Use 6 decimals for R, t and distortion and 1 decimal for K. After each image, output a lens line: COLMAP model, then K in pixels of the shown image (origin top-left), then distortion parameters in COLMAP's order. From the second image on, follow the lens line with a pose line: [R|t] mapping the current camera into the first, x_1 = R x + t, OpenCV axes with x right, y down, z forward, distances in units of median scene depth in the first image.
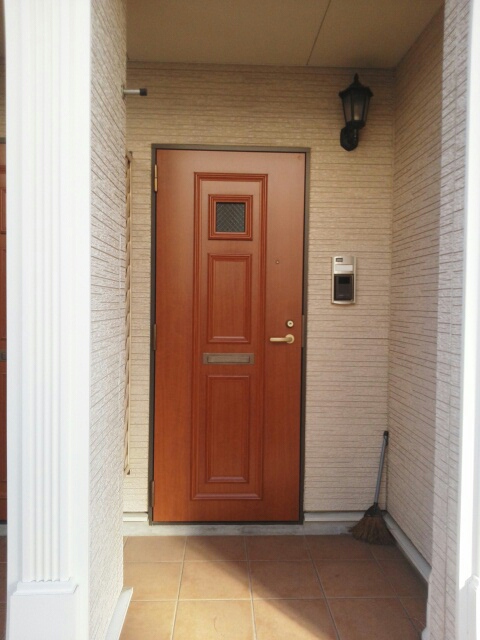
lens RADIAL K [[499.6, 0, 240.0], [0, 499.6, 320.0], [0, 0, 1]] dist [0.070643, -0.114669]
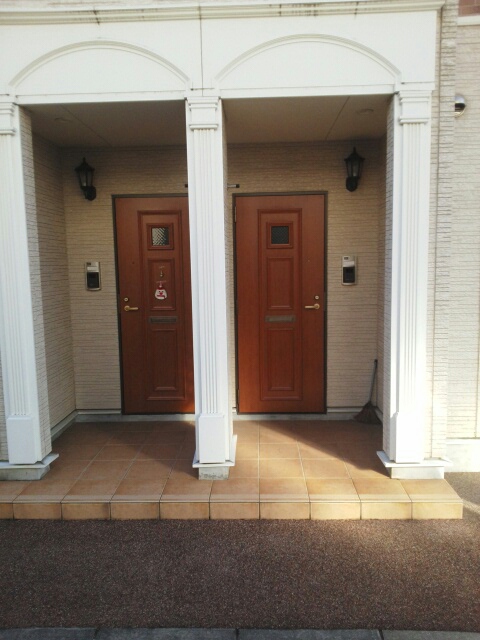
lens RADIAL K [[522.1, 0, 222.4], [0, 522.1, 321.3], [0, 0, 1]] dist [0.059426, -0.122261]
pose [[0.994427, -0.022574, -0.102987, -0.036646], [0.031022, 0.996217, 0.081178, -0.065100], [0.100765, -0.083921, 0.991365, -0.782415]]
